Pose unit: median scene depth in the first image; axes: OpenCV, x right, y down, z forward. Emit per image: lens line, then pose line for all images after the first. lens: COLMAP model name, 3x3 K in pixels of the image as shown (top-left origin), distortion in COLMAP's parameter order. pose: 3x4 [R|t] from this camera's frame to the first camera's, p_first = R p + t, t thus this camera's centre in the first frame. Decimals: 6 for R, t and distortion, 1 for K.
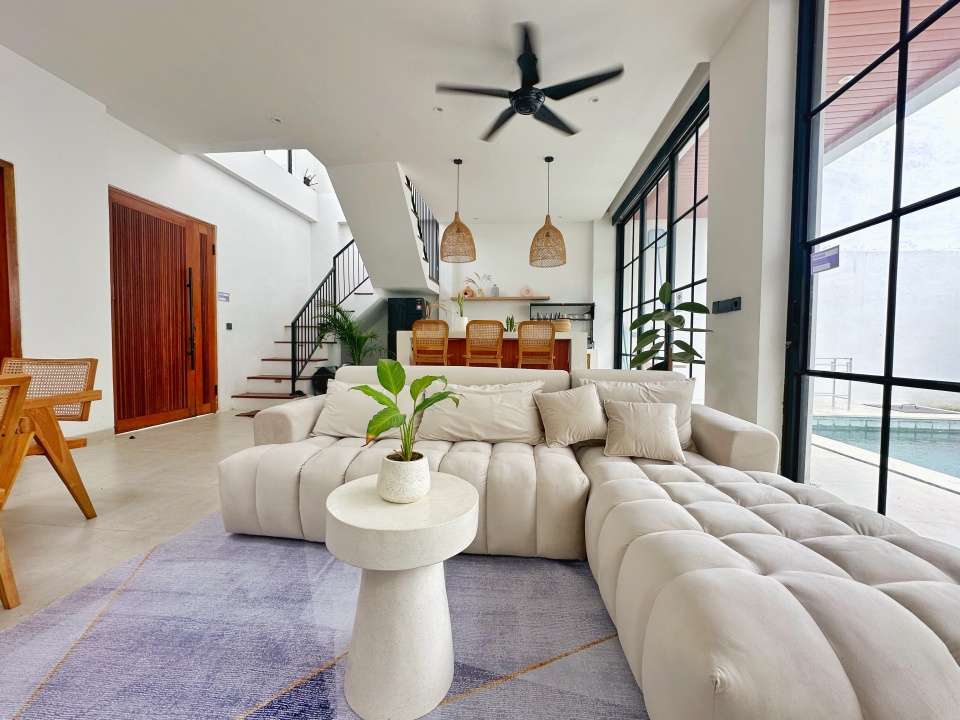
lens RADIAL K [[384.7, 0, 479.6], [0, 384.7, 358.3], [0, 0, 1]] dist [-0.001935, 0.000093]
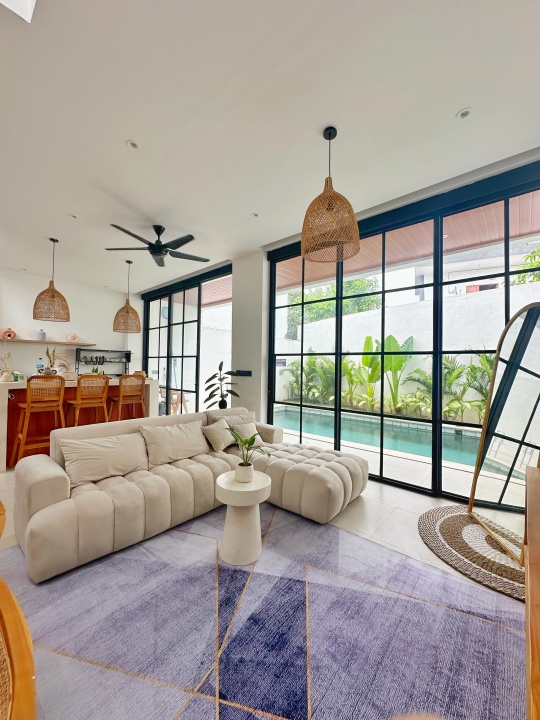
lens RADIAL K [[288.5, 0, 270.9], [0, 288.5, 359.7], [0, 0, 1]] dist [-0.001935, 0.000093]
pose [[0.574550, 0.020557, 0.818211, -0.779901], [0.015518, 0.999231, -0.036002, -0.177161], [-0.818322, 0.033382, 0.573790, -0.141503]]
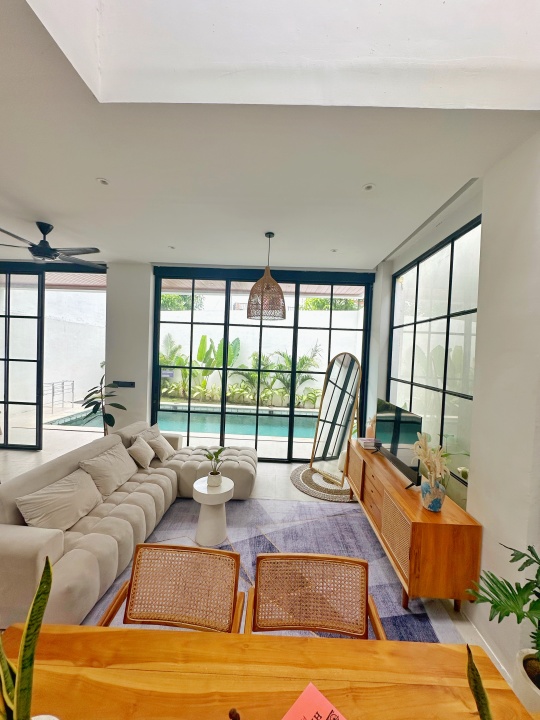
lens RADIAL K [[288.5, 0, 270.9], [0, 288.5, 359.7], [0, 0, 1]] dist [-0.001935, 0.000093]
pose [[-0.081189, -0.041867, 0.995819, -1.294996], [-0.009604, 0.999104, 0.041222, -0.416810], [-0.996652, -0.006217, -0.081518, 0.318312]]
